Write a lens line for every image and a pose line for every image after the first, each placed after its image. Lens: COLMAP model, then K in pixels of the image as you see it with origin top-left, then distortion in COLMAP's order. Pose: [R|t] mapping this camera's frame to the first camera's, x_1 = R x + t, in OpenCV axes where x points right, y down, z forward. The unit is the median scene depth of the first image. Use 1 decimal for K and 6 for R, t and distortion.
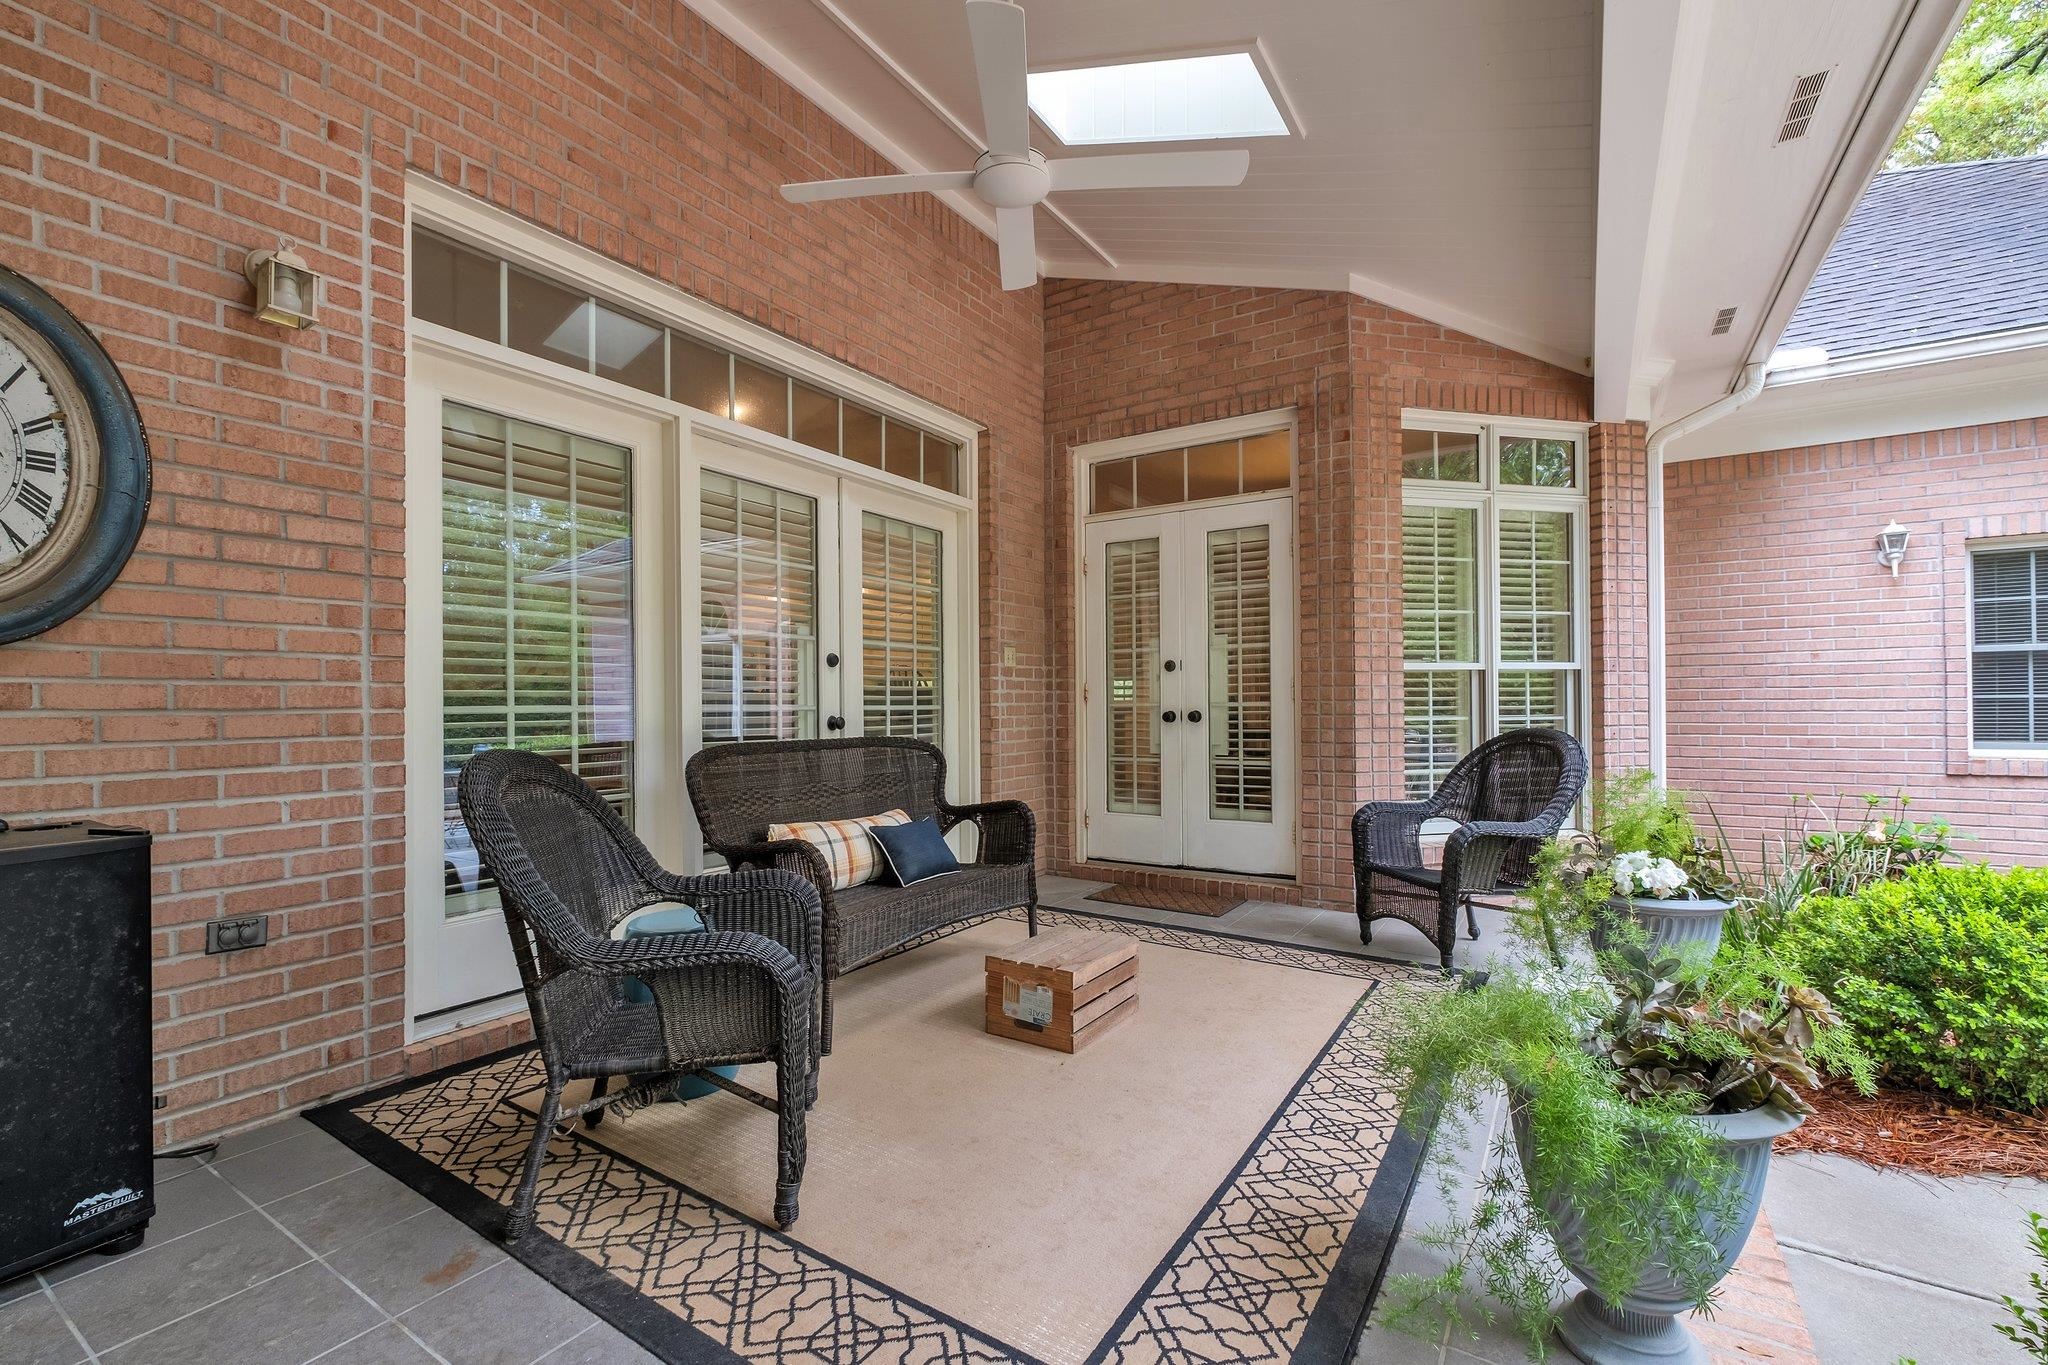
lens RADIAL K [[902.9, 0, 1022.3], [0, 902.9, 694.4], [0, 0, 1]] dist [-0.000234, 0.000214]
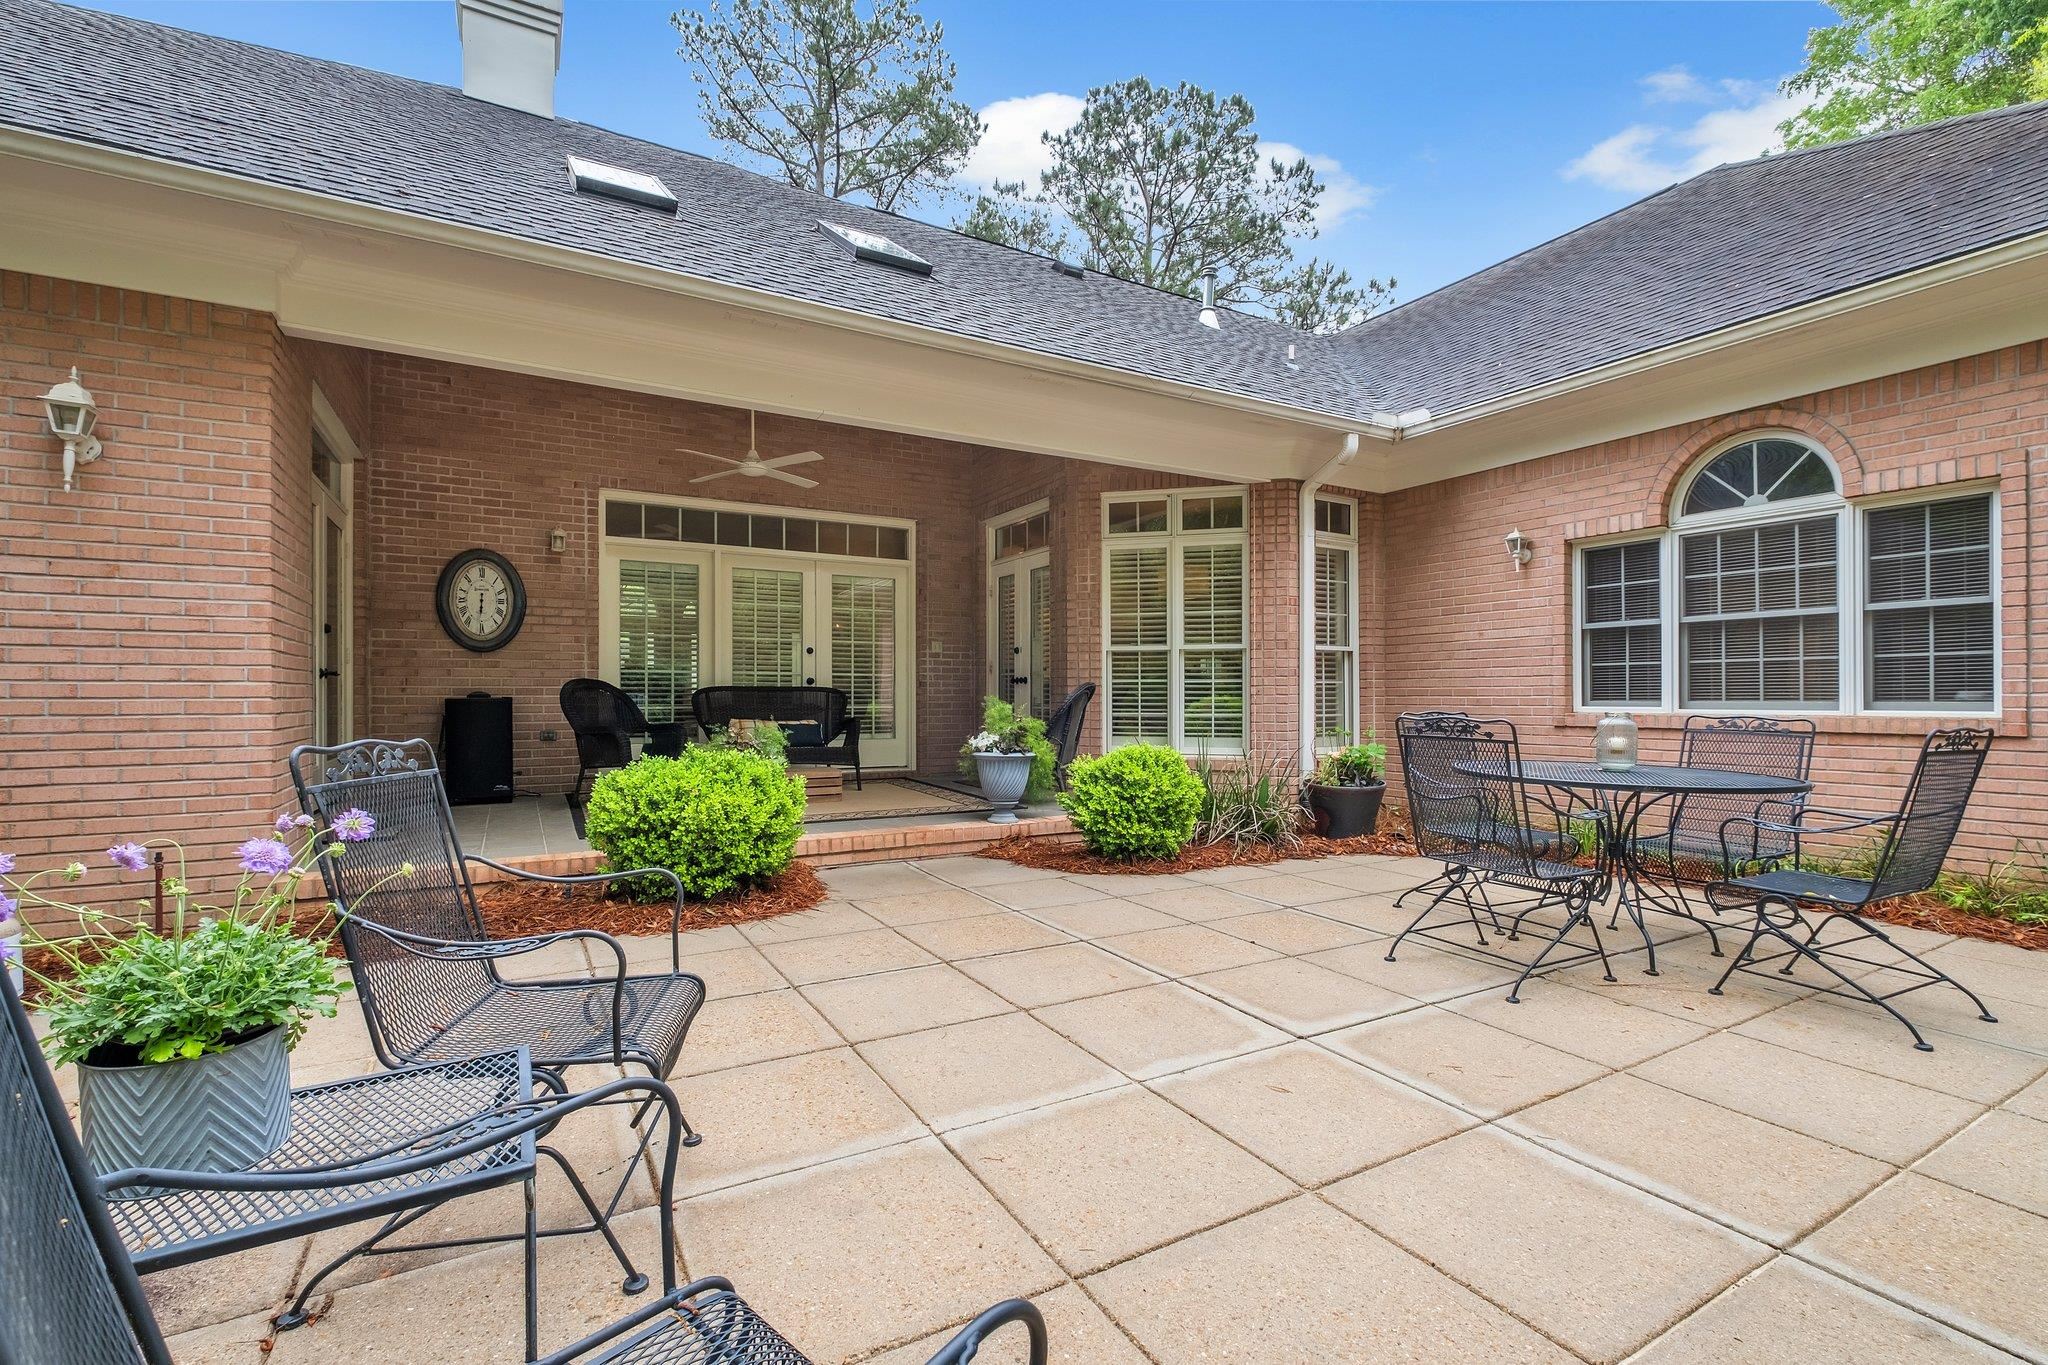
lens RADIAL K [[902.9, 0, 1020.4], [0, 902.9, 690.5], [0, 0, 1]] dist [-0.000234, 0.000214]
pose [[0.880909, 0.005104, -0.473257, 1.065094], [-0.000984, 0.999959, 0.008952, 0.031064], [0.473284, -0.007420, 0.880879, -0.528689]]
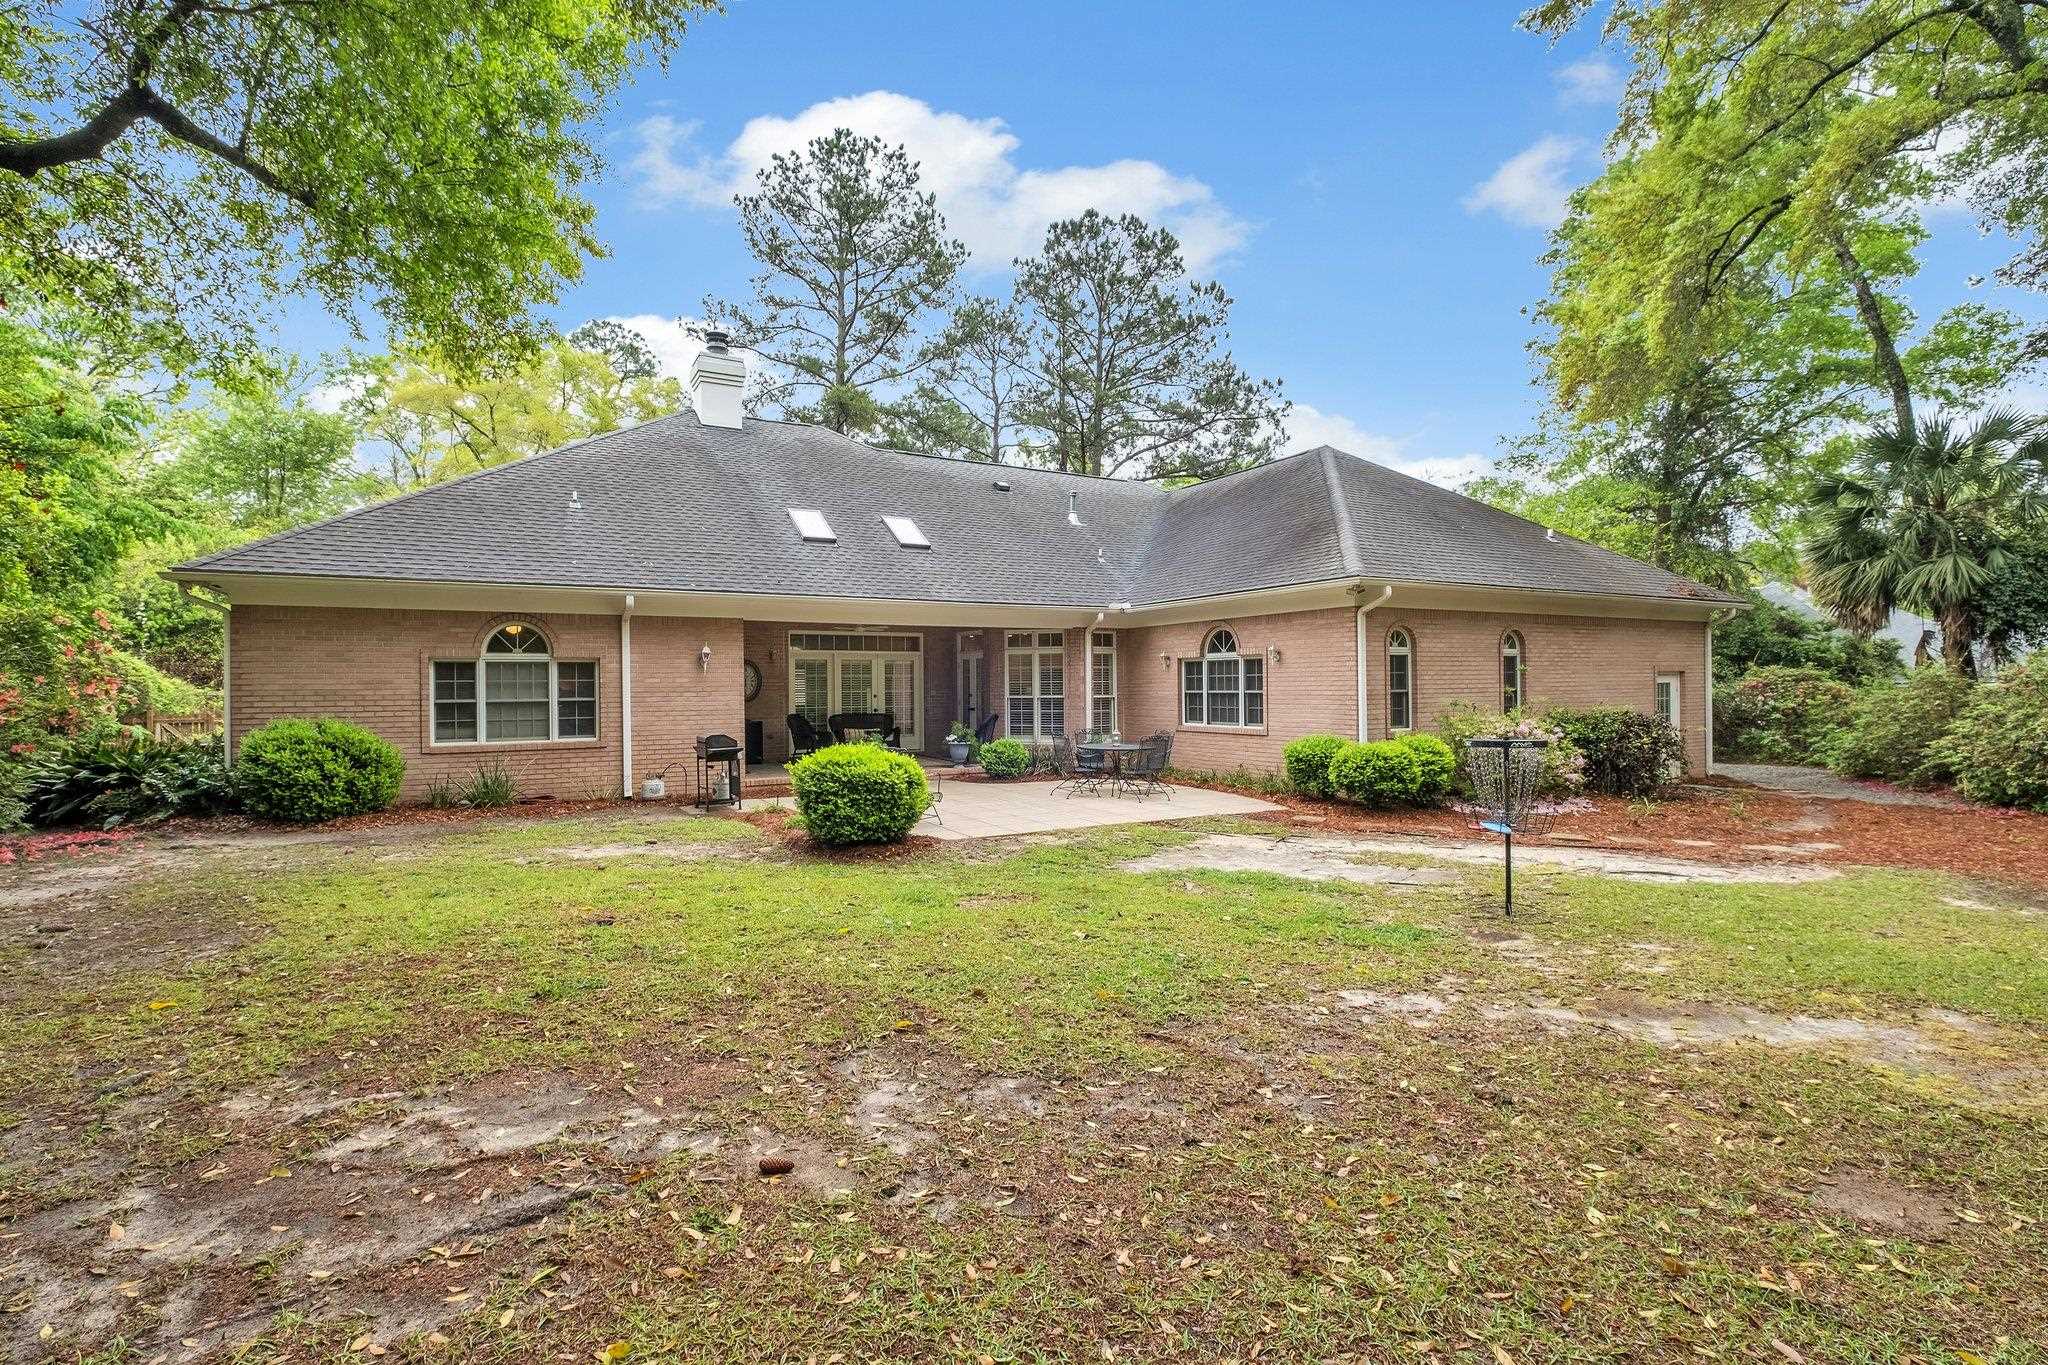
lens RADIAL K [[902.9, 0, 1022.6], [0, 902.9, 676.1], [0, 0, 1]] dist [-0.000234, 0.000214]
pose [[0.883656, -0.002613, -0.468130, 2.278581], [0.005313, 0.999976, 0.004448, -0.137430], [0.468107, -0.006417, 0.883649, -2.357261]]
